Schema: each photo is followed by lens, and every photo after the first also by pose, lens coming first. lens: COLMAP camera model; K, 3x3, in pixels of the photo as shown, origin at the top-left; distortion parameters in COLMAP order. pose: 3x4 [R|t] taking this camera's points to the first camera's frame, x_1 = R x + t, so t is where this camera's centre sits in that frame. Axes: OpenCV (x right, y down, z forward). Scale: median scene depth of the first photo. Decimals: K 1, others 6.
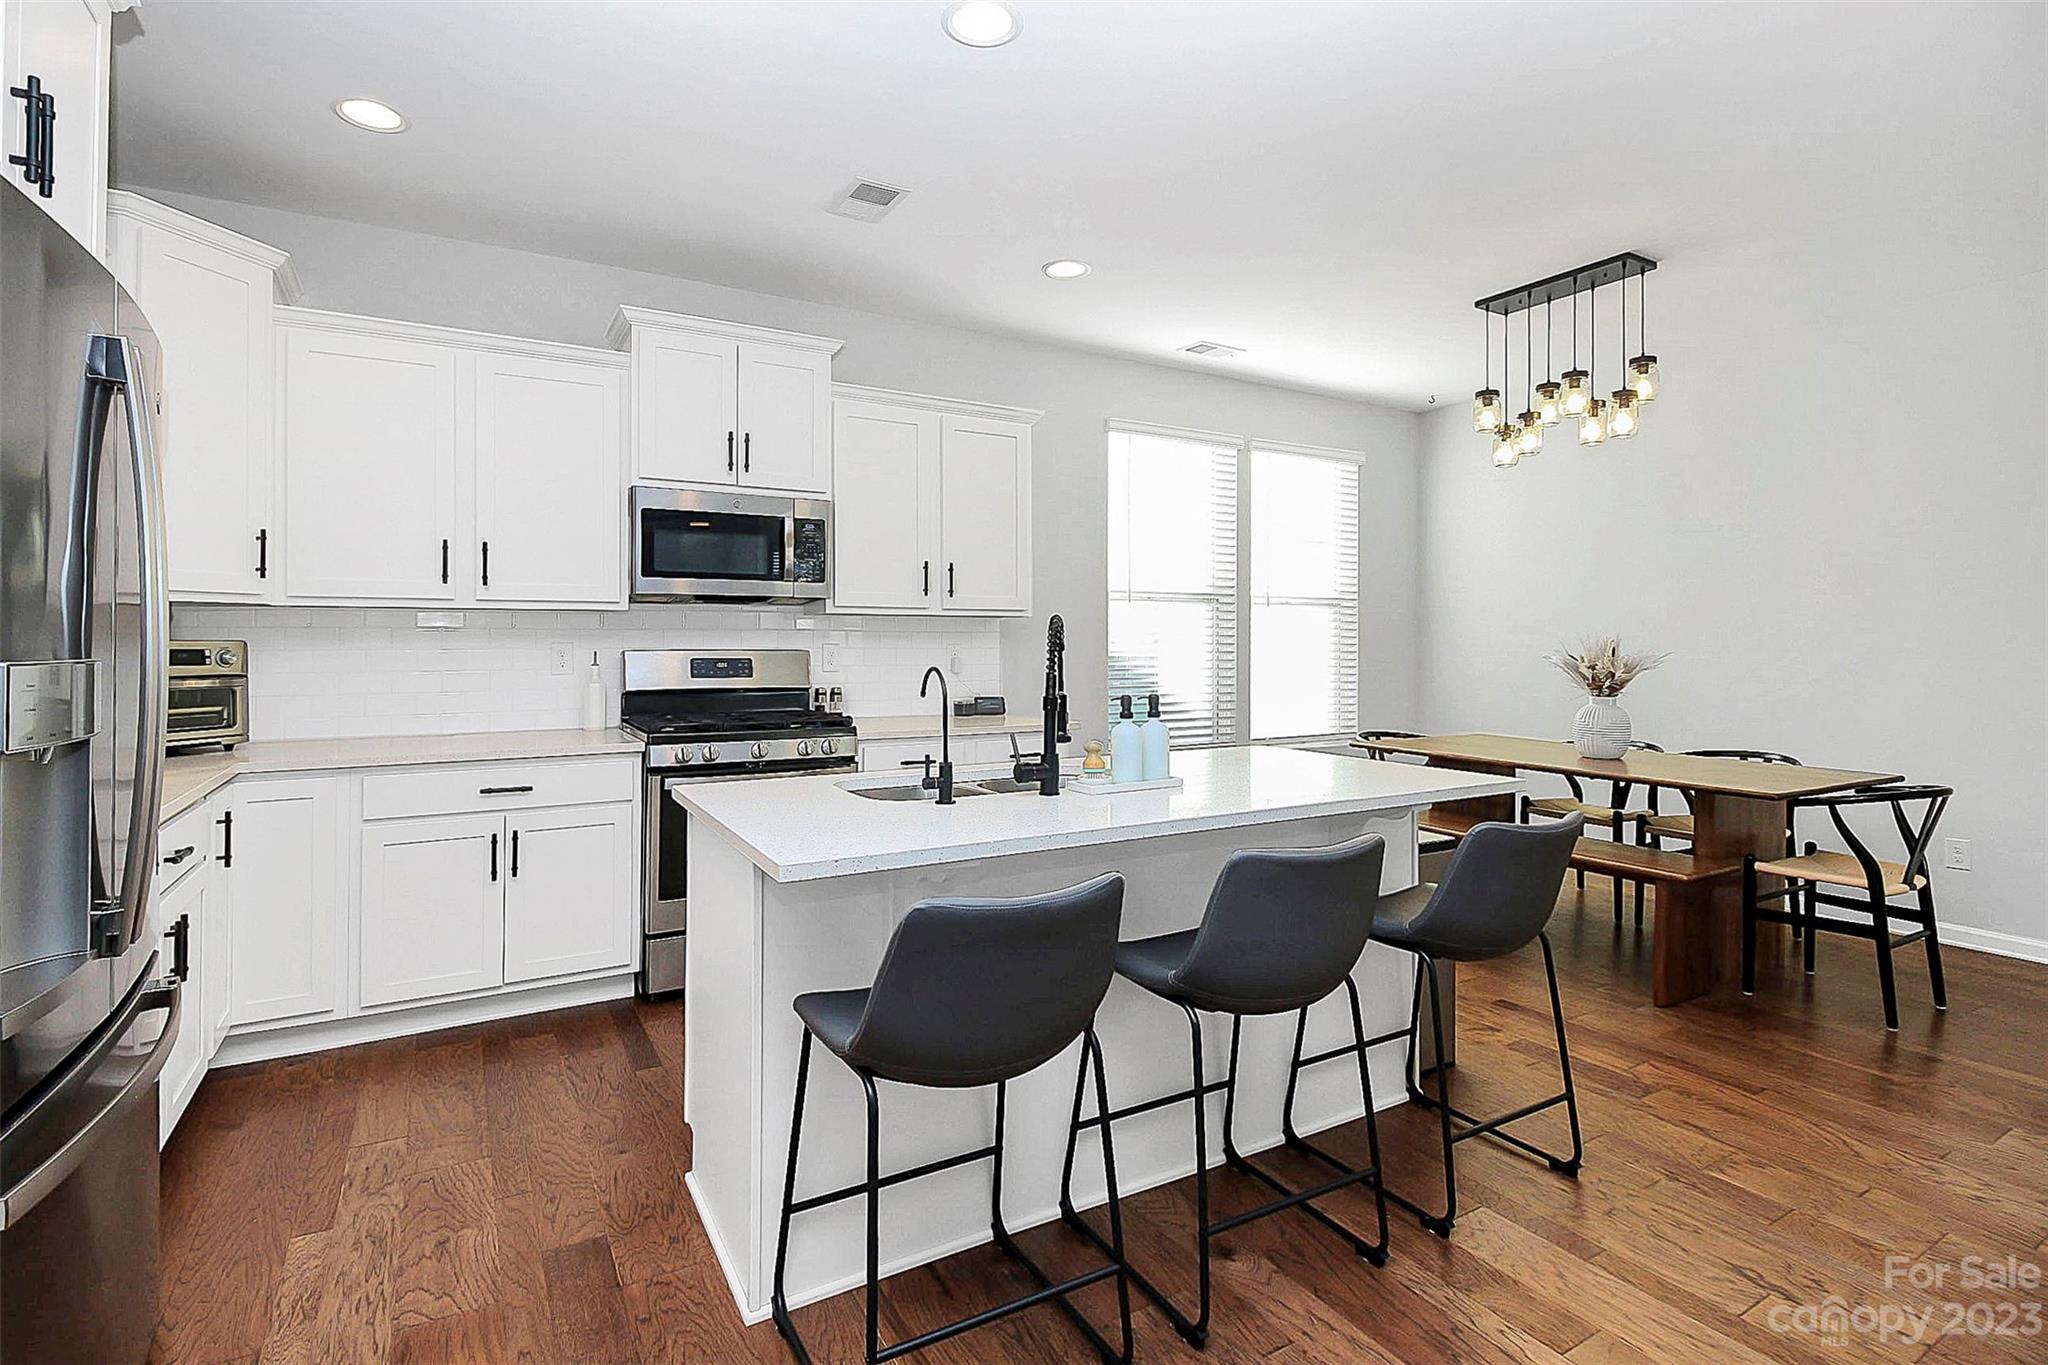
lens RADIAL K [[973.0, 0, 1020.4], [0, 973.0, 641.5], [0, 0, 1]] dist [0.000539, -0.014499]
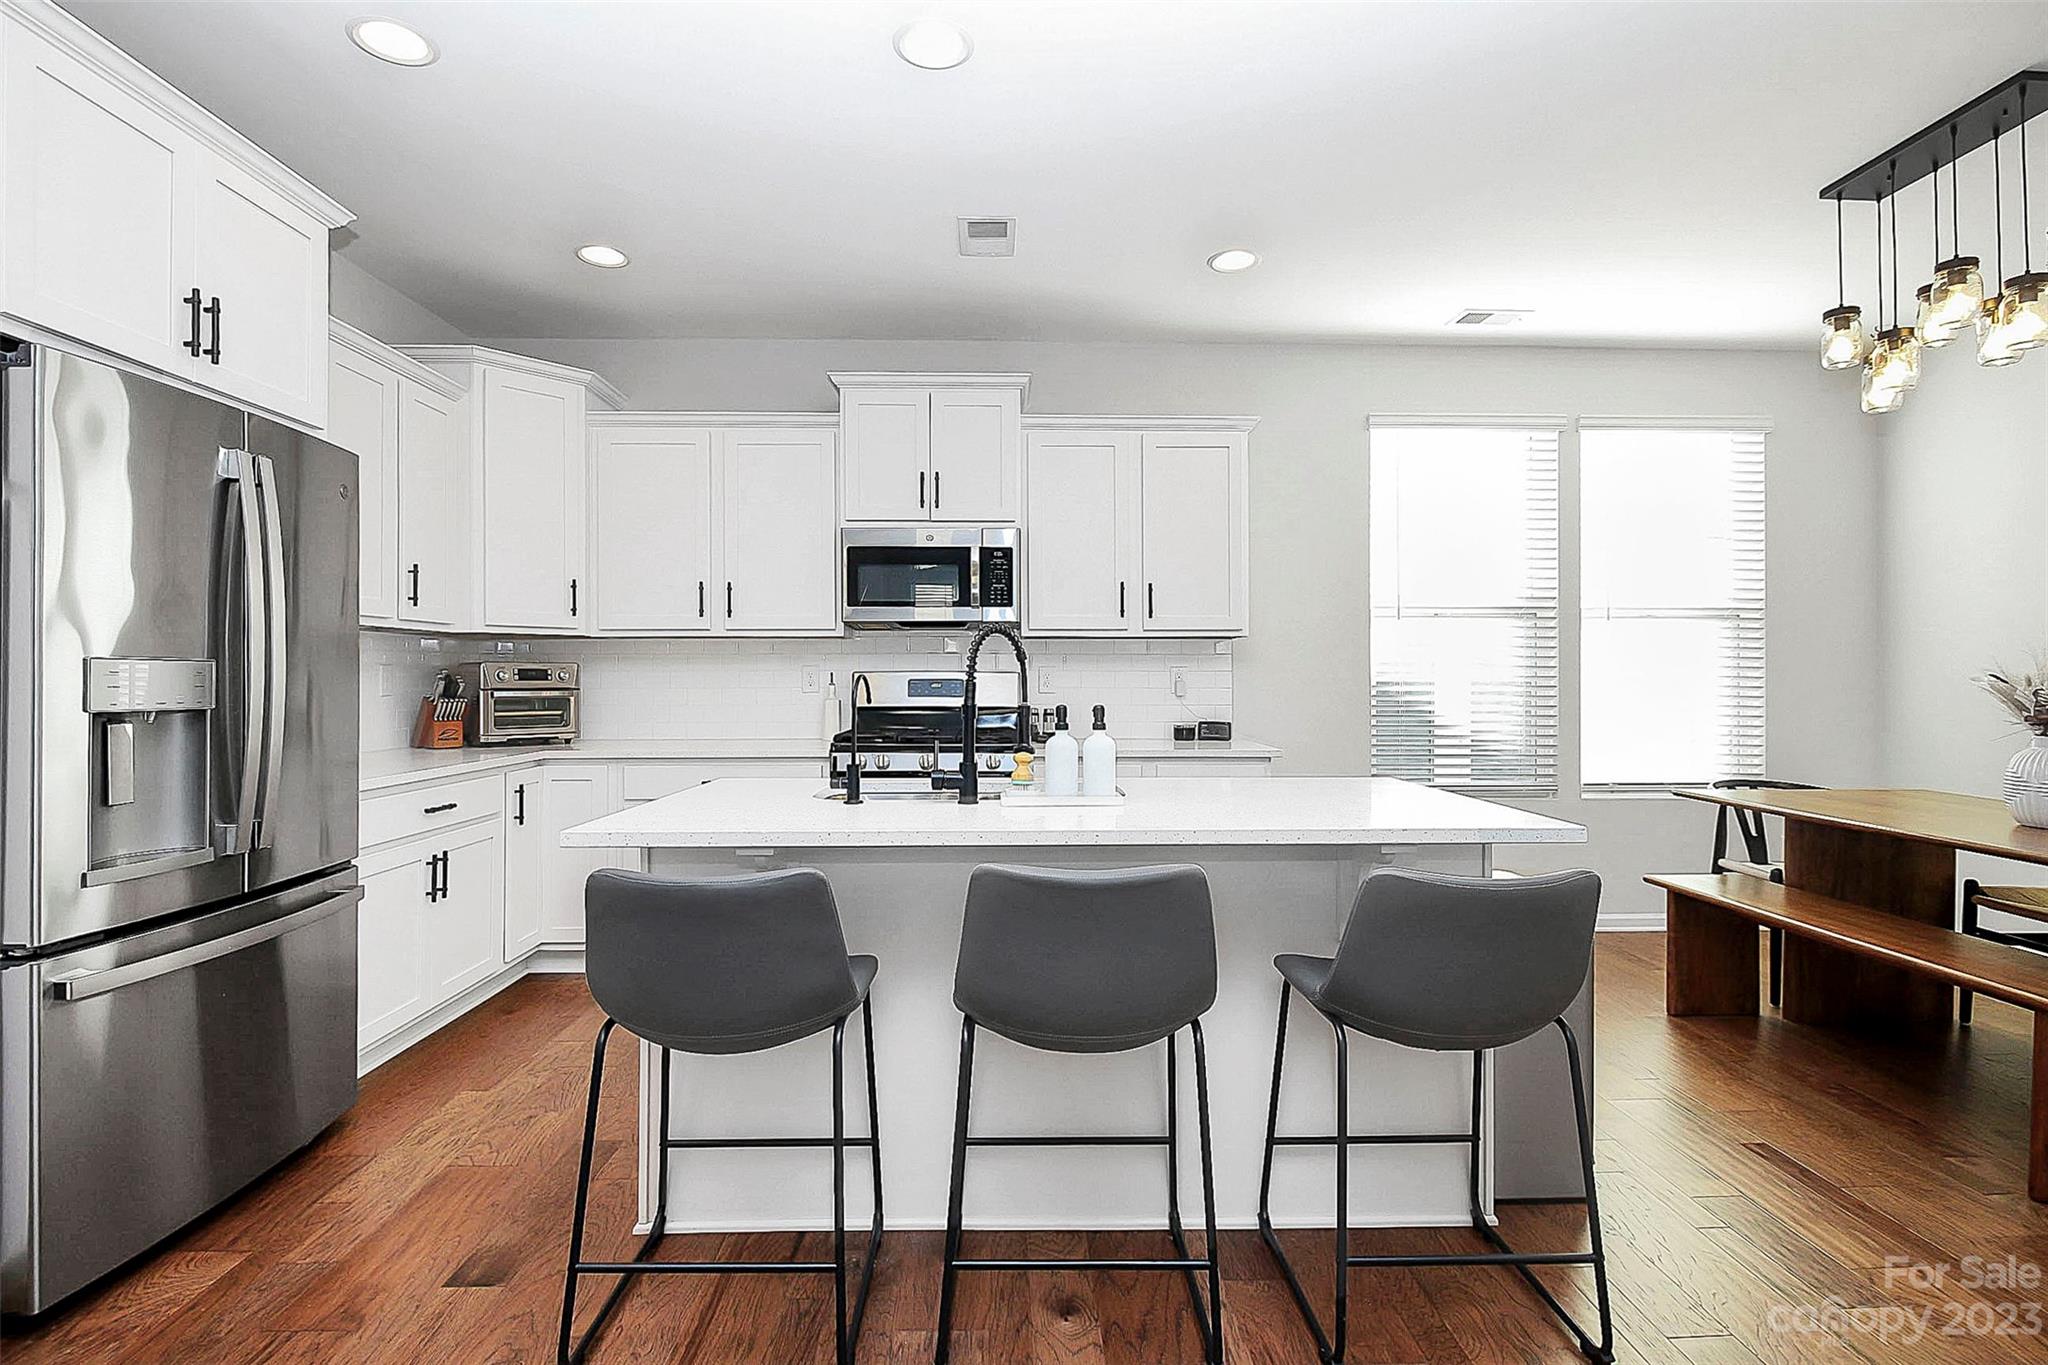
lens RADIAL K [[960.4, 0, 1022.9], [0, 960.4, 680.0], [0, 0, 1]] dist [-0.000372, -0.014433]
pose [[0.876855, -0.000052, -0.480755, 0.310652], [0.000889, 0.999998, 0.001514, 0.017233], [0.480755, -0.001754, 0.876853, 0.097856]]
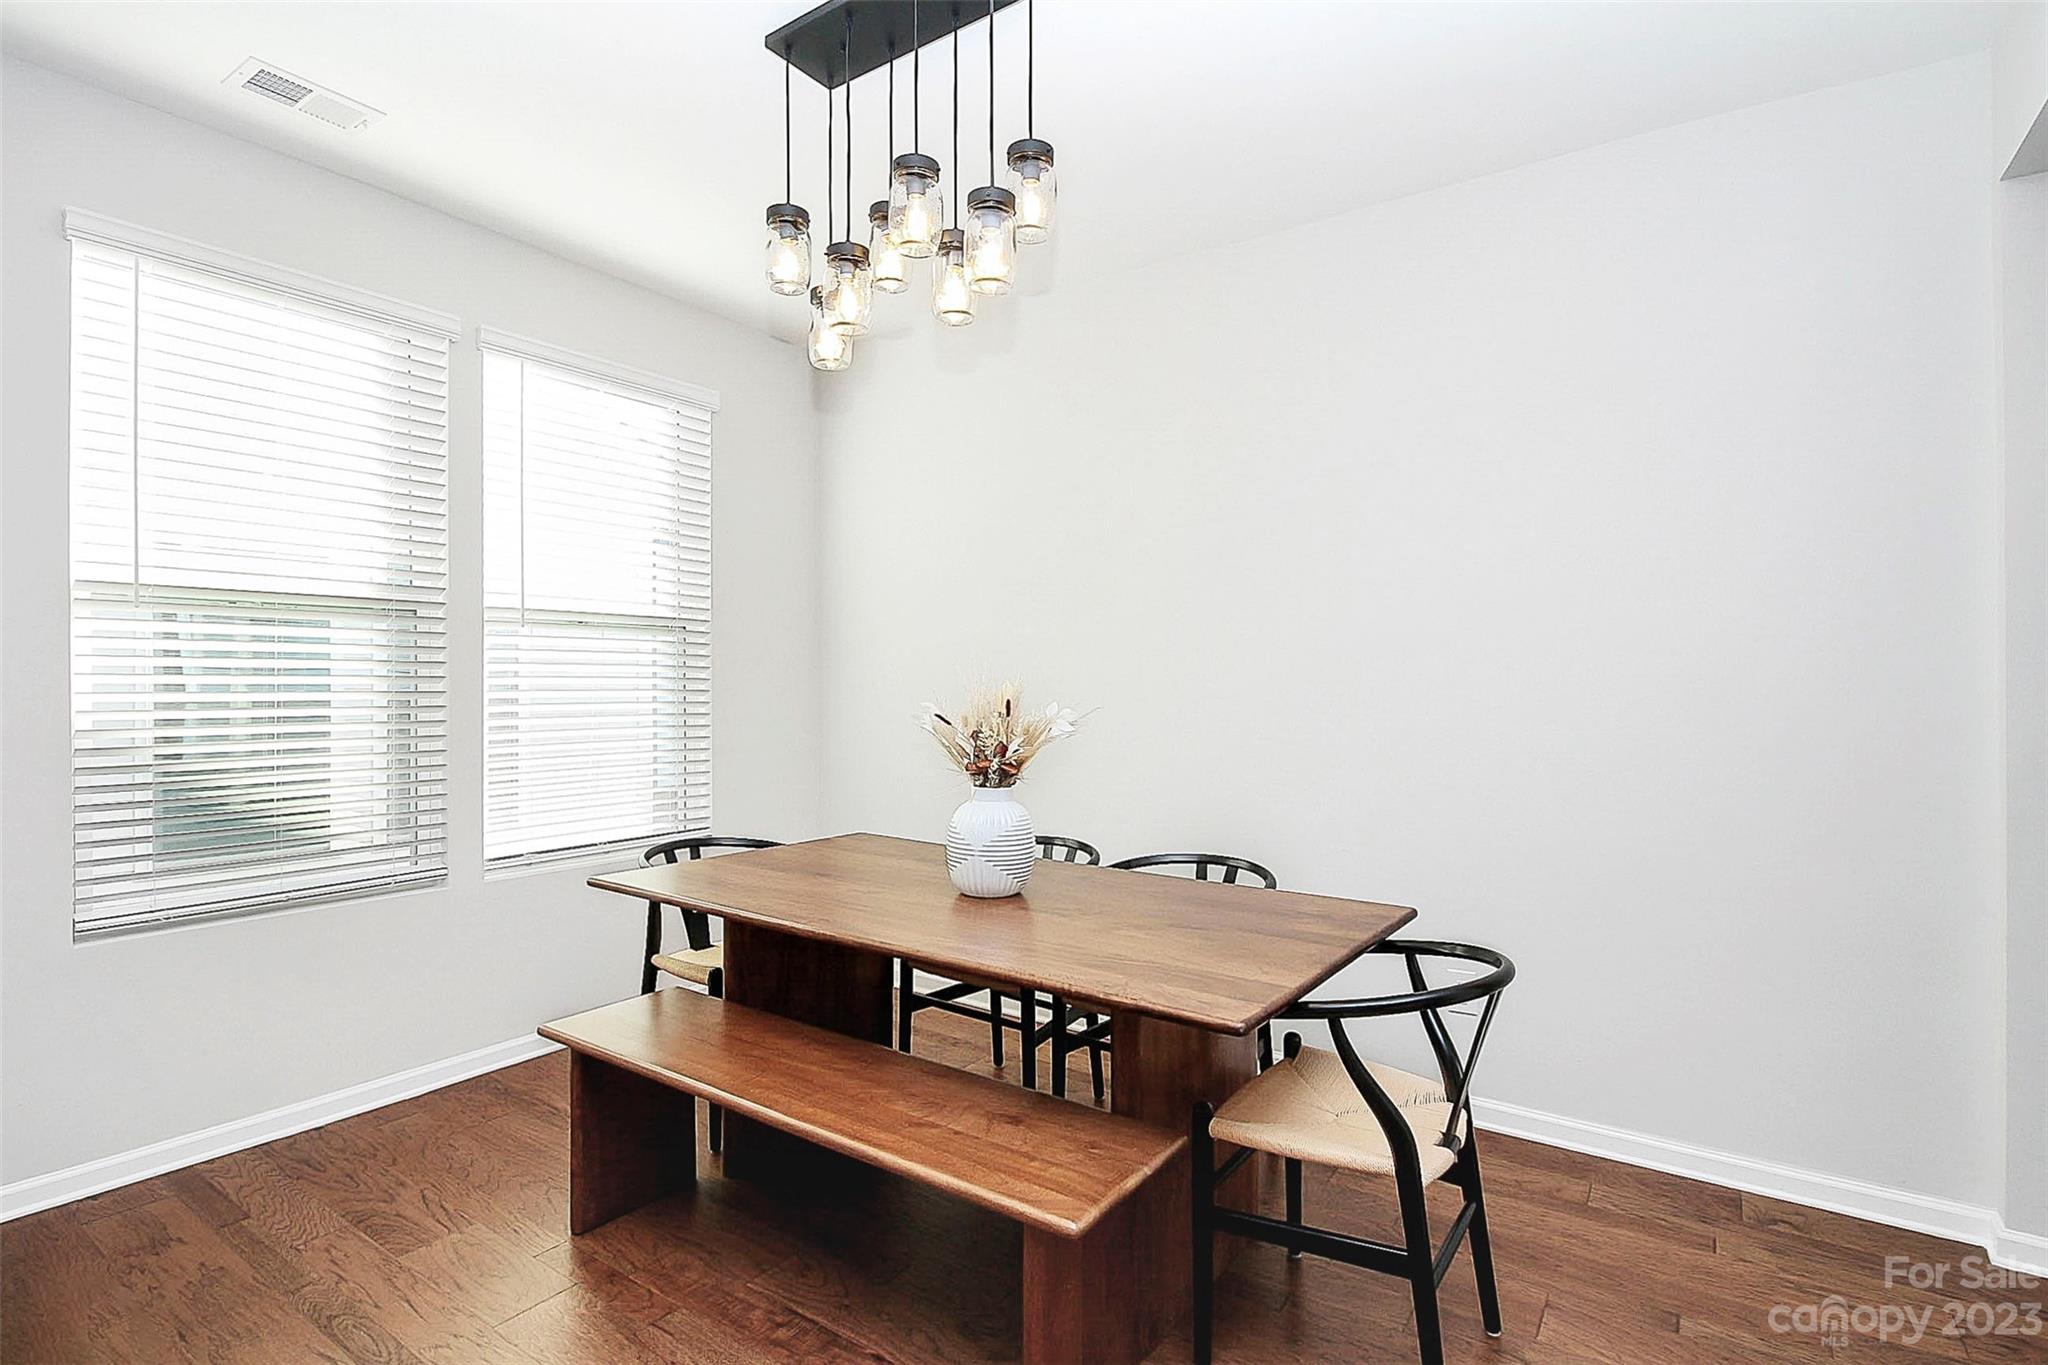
lens RADIAL K [[997.0, 0, 1015.9], [0, 997.0, 667.9], [0, 0, 1]] dist [-0.002879, -0.001120]
pose [[0.904816, 0.000502, 0.425803, 0.394272], [0.001960, 0.999984, -0.005345, -0.010325], [-0.425799, 0.005671, 0.904800, 0.504883]]
